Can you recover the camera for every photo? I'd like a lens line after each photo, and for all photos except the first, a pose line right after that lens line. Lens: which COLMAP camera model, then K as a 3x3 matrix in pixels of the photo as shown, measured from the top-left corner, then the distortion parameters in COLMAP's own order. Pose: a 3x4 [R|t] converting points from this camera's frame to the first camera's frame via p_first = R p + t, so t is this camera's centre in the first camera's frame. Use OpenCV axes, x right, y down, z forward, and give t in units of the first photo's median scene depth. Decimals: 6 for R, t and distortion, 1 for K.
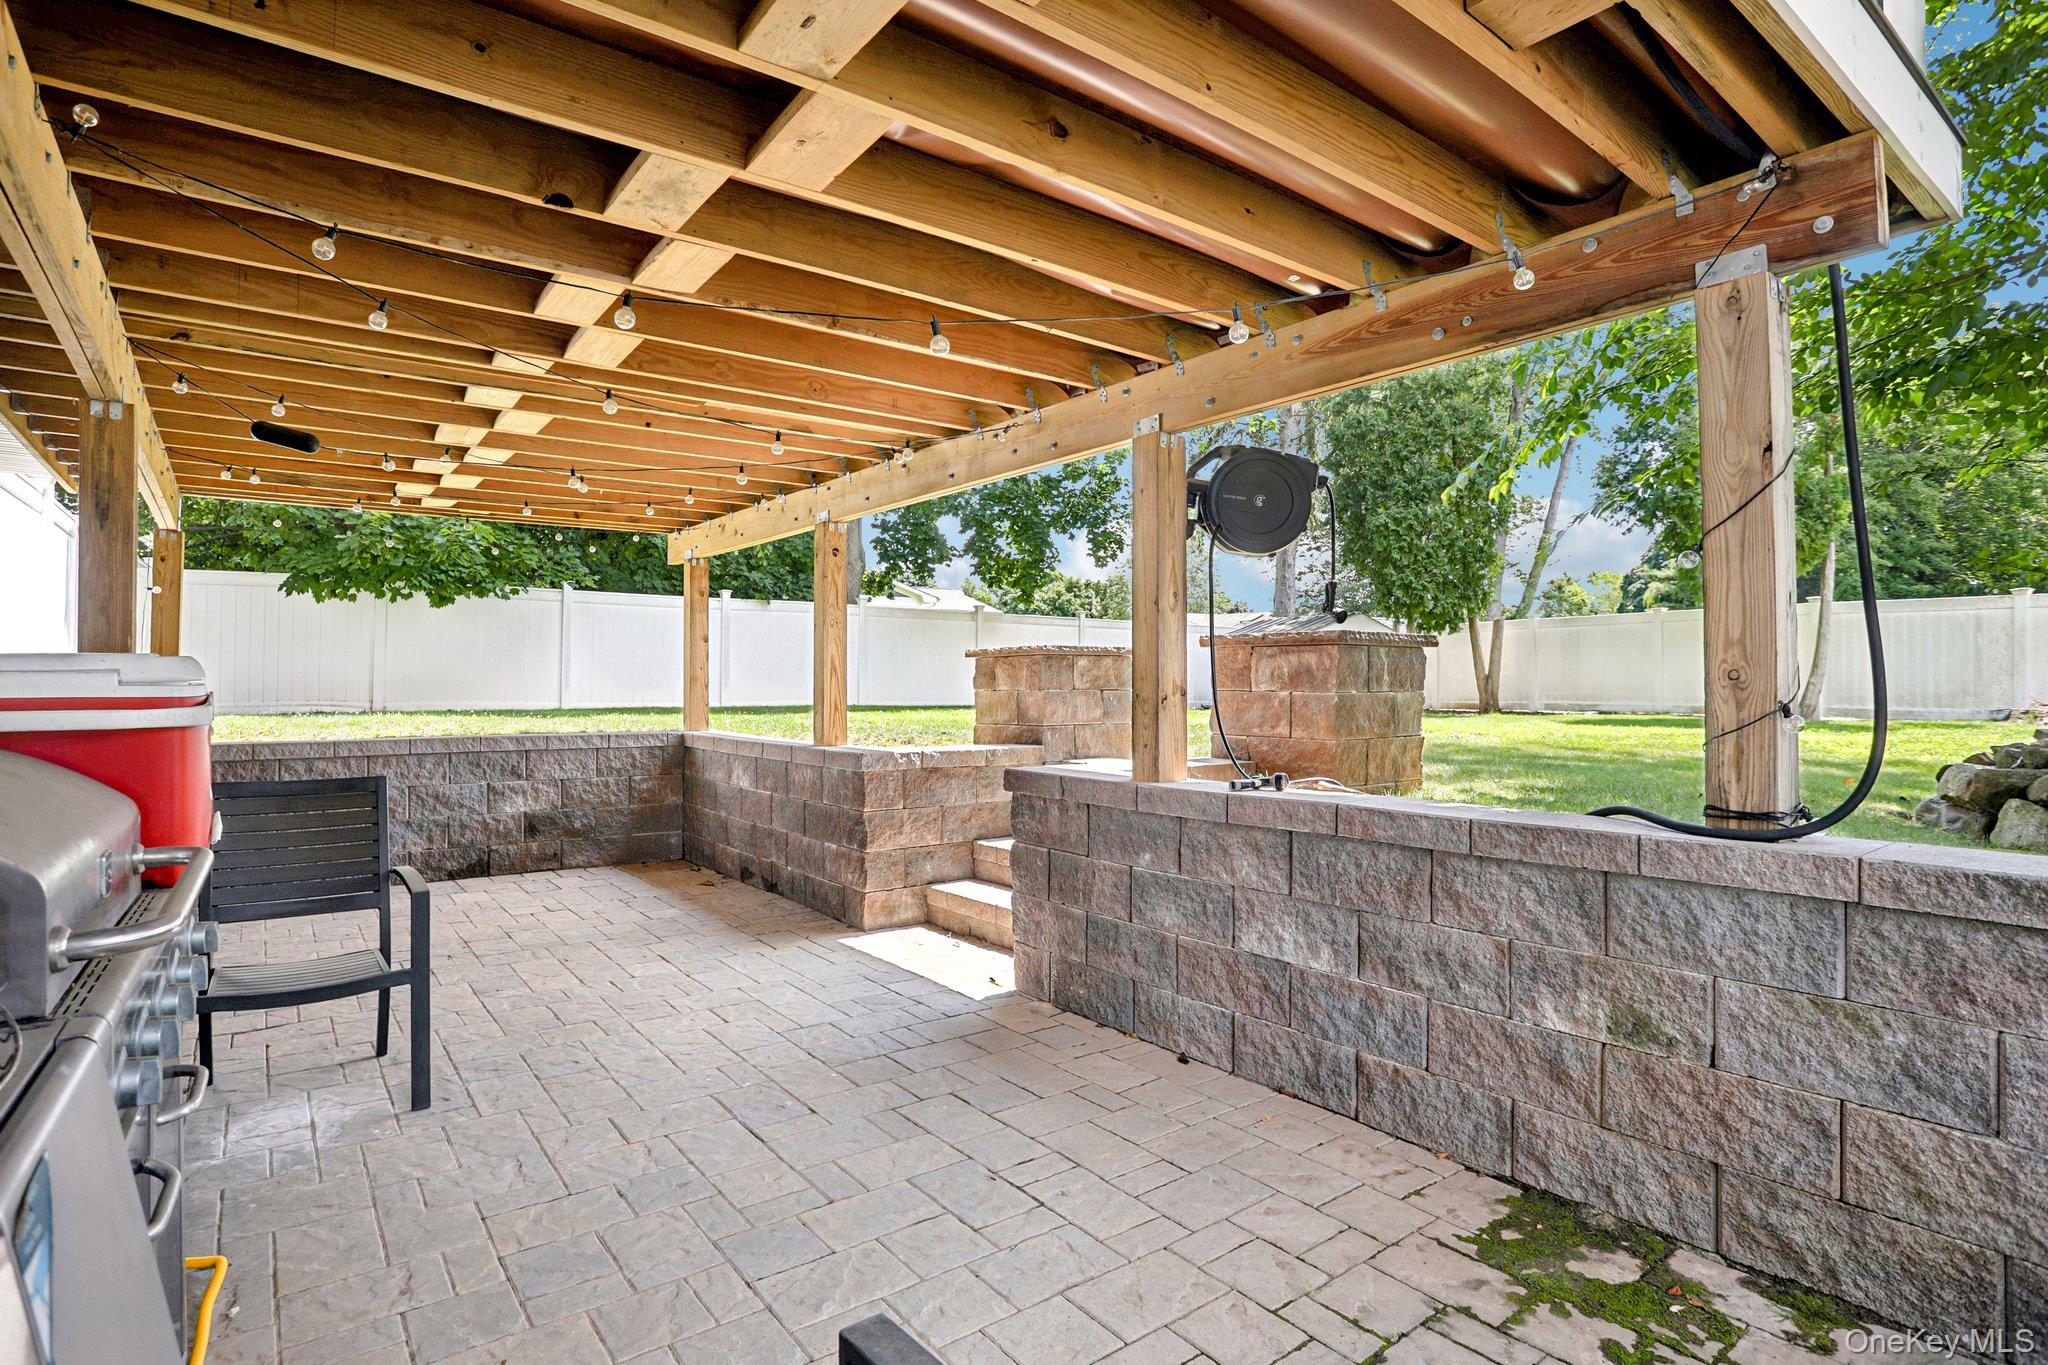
lens RADIAL K [[1016.4, 0, 1010.7], [0, 1016.4, 688.2], [0, 0, 1]] dist [-0.059849, 0.044239]
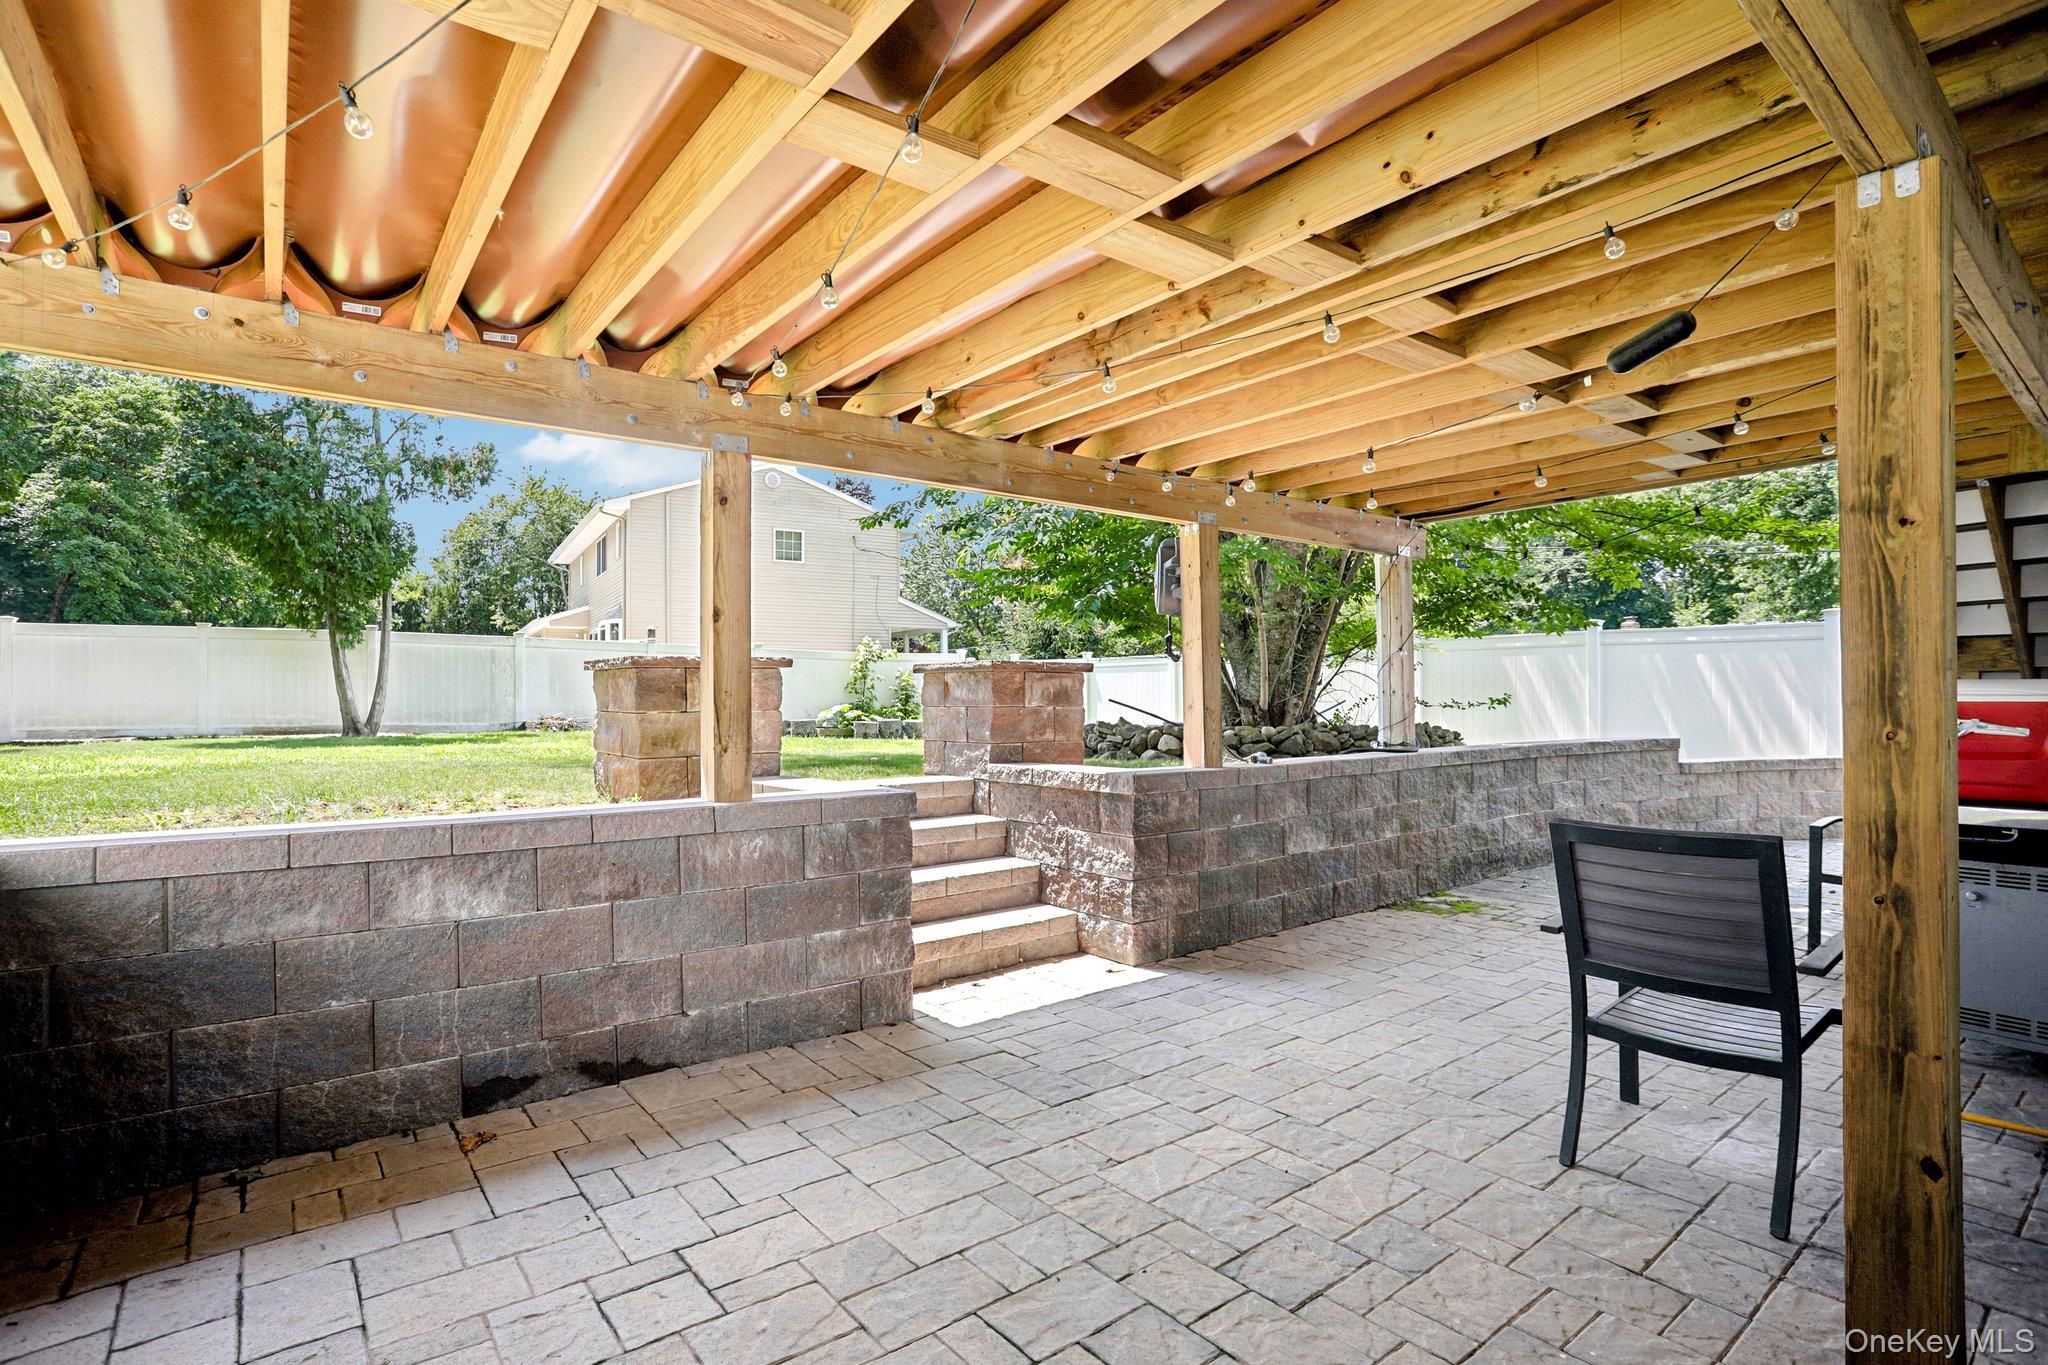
lens RADIAL K [[974.1, 0, 1024.0], [0, 974.1, 682.5], [0, 0, 1]] dist [-0.053877, 0.000082]
pose [[-0.014055, 0.019471, 0.999712, -1.166232], [0.005340, 0.999798, -0.019398, -0.004975], [-0.999887, 0.005065, -0.014156, 1.204040]]
